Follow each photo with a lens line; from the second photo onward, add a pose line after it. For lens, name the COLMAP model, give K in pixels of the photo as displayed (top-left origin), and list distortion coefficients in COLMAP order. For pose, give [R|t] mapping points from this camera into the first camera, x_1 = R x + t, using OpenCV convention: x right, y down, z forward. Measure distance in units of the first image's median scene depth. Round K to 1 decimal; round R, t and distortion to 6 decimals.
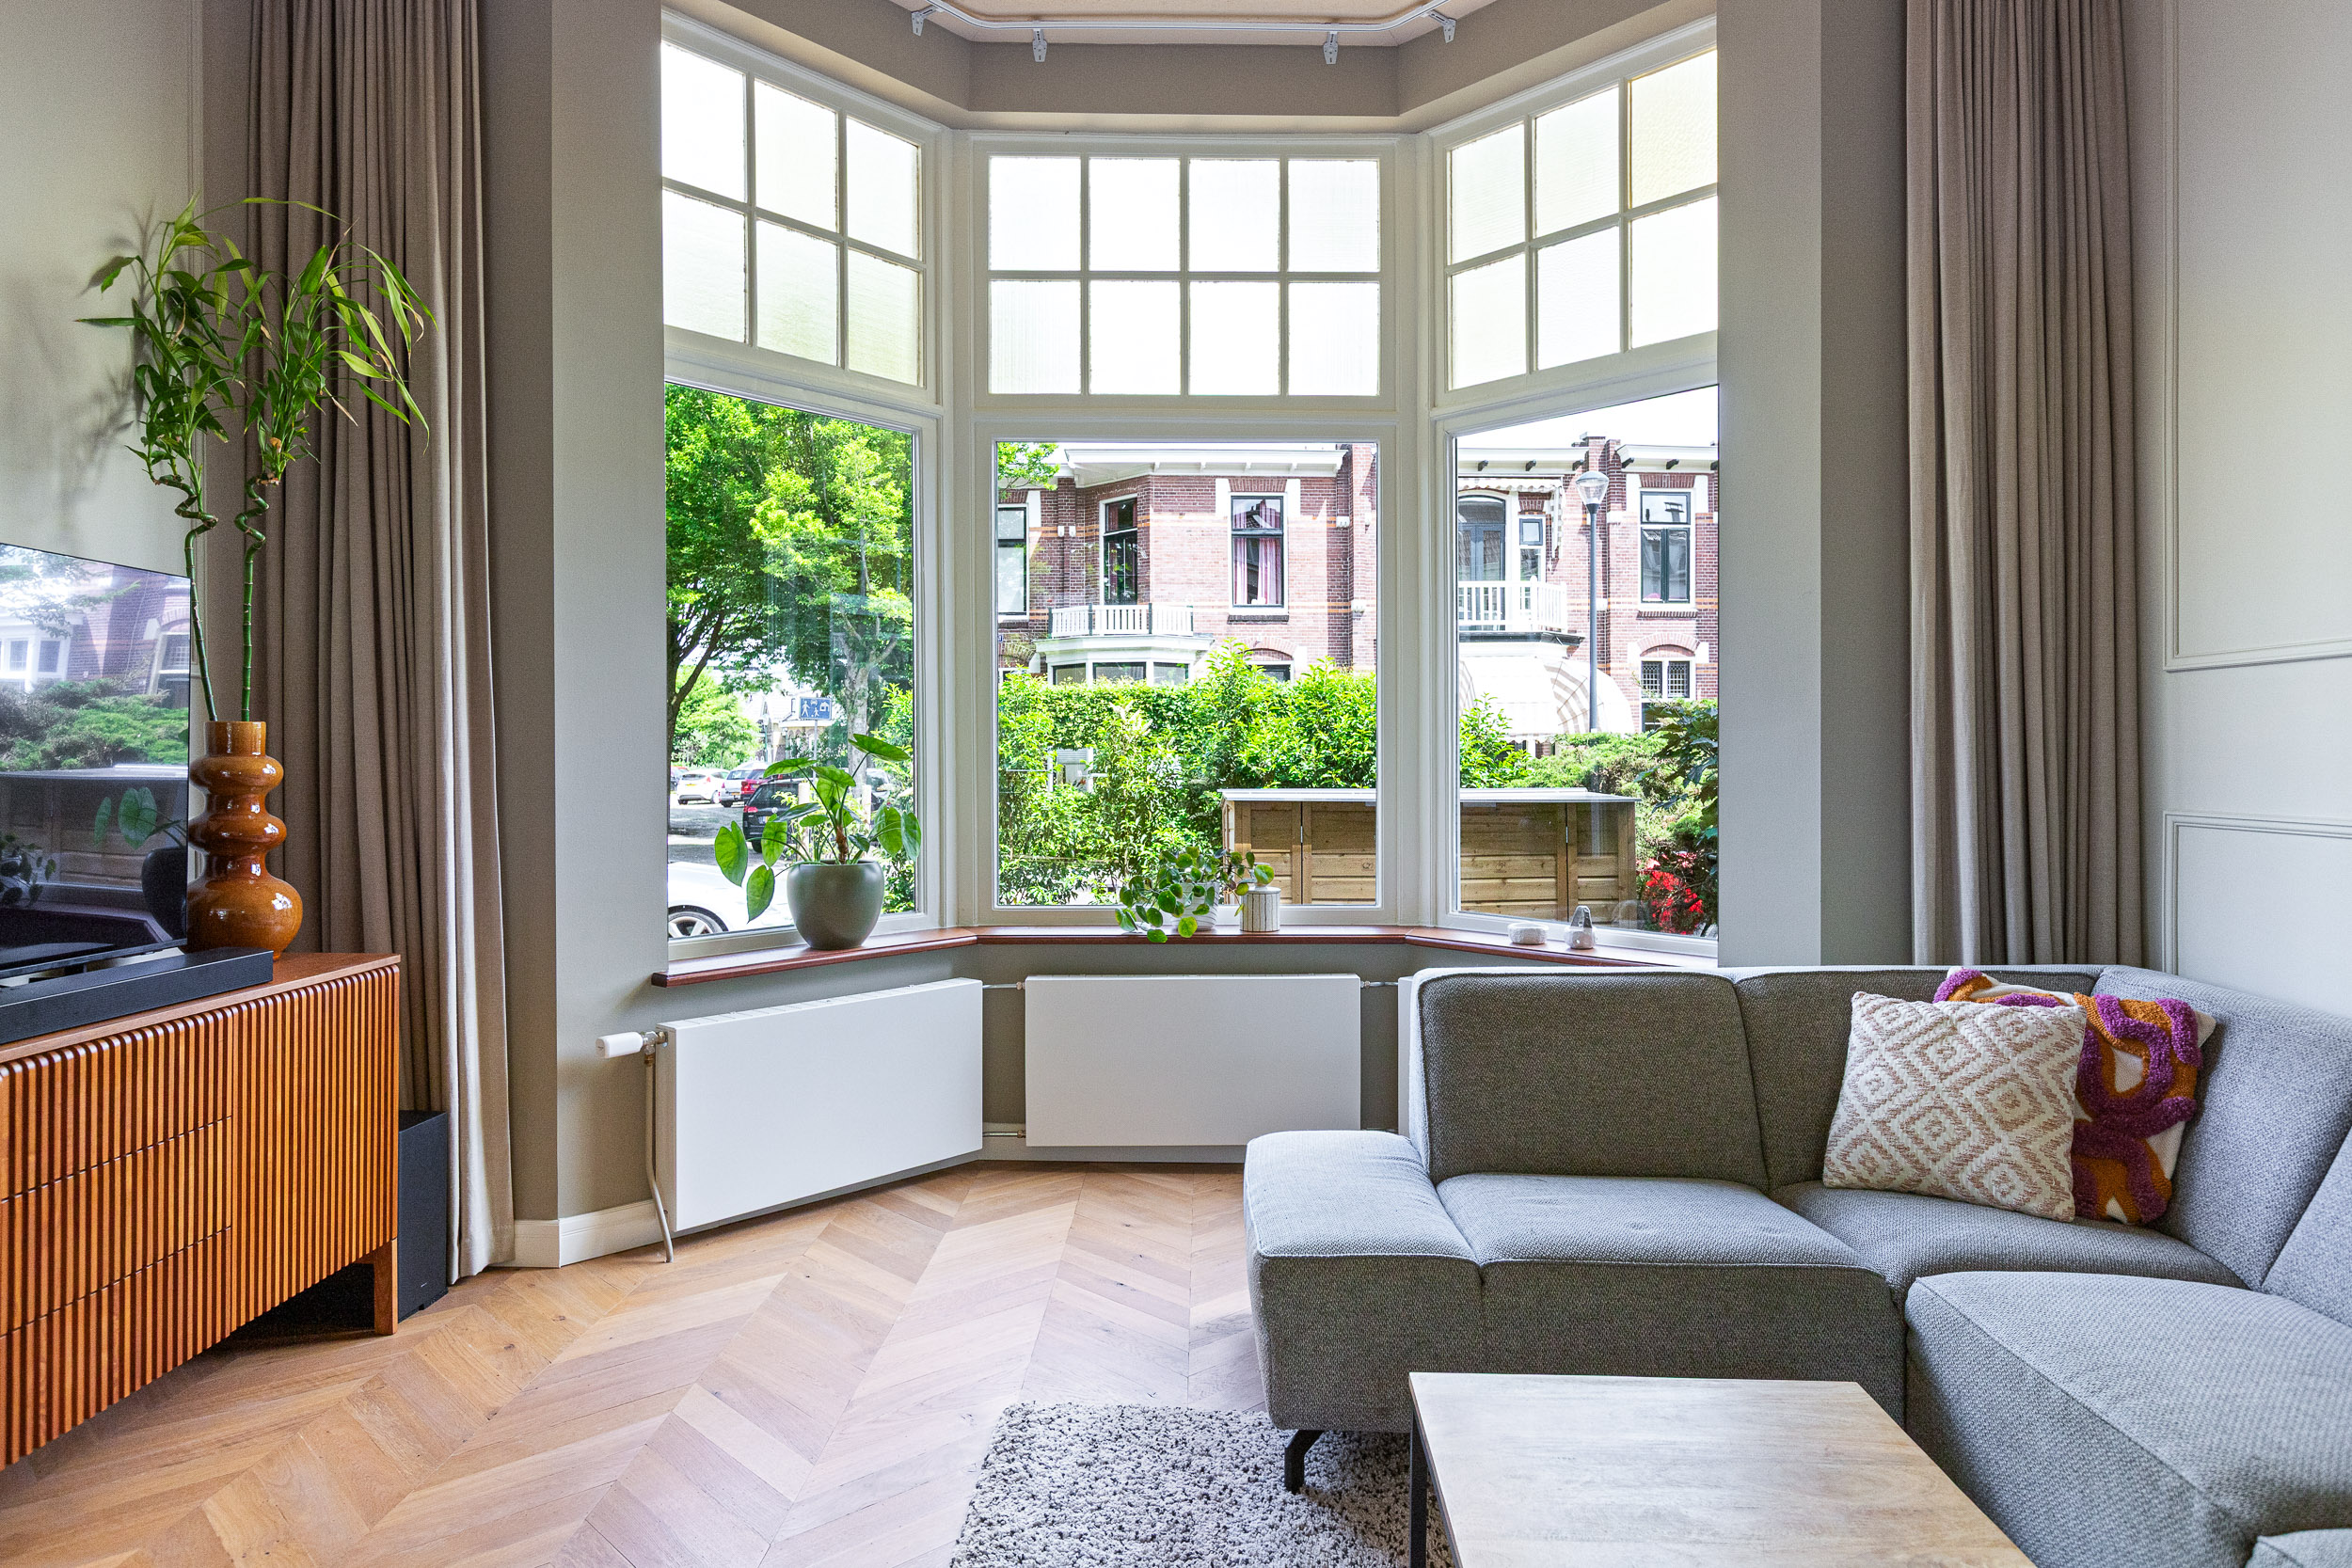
lens RADIAL K [[1528.7, 0, 1143.9], [0, 1528.7, 593.6], [0, 0, 1]] dist [-0.002364, -0.000372]
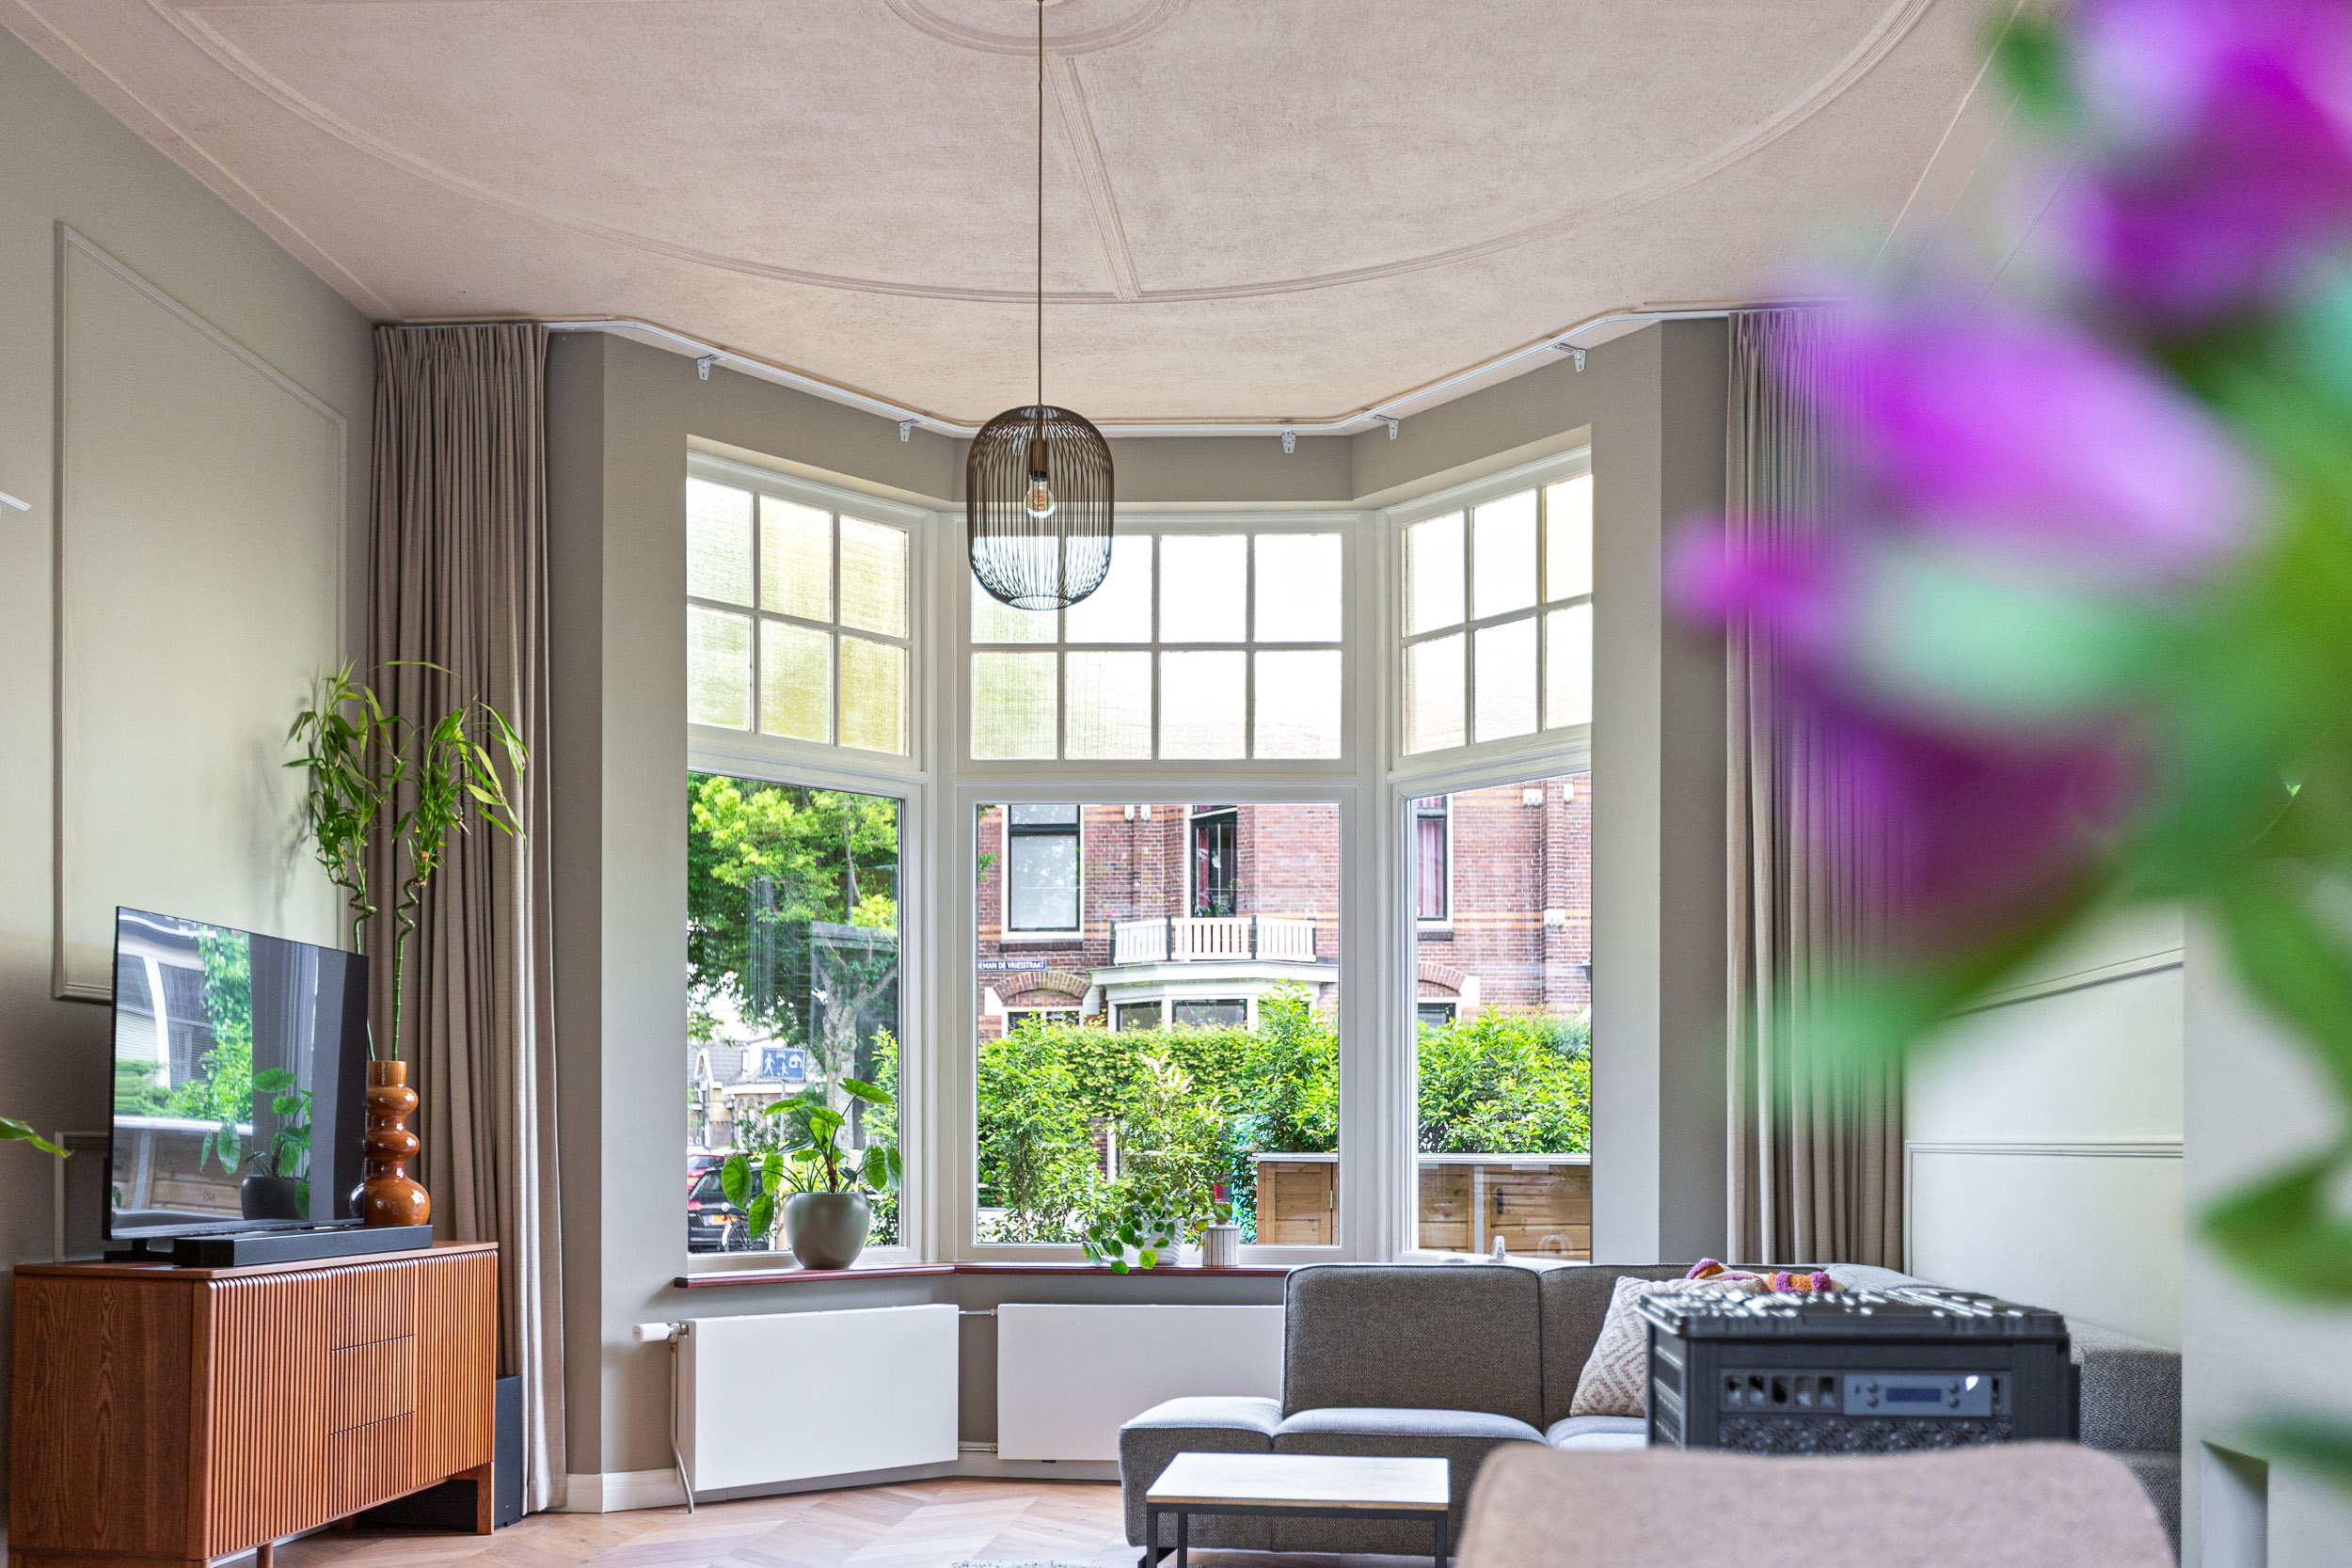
lens RADIAL K [[2379.1, 0, 1176.0], [0, 2379.1, 784.0], [0, 0, 1]] dist [-0.001553, -0.004179]
pose [[0.998997, -0.002109, -0.044732, 0.127301], [0.000147, 0.999039, -0.043829, -0.045351], [0.044781, 0.043779, 0.998037, -0.712675]]
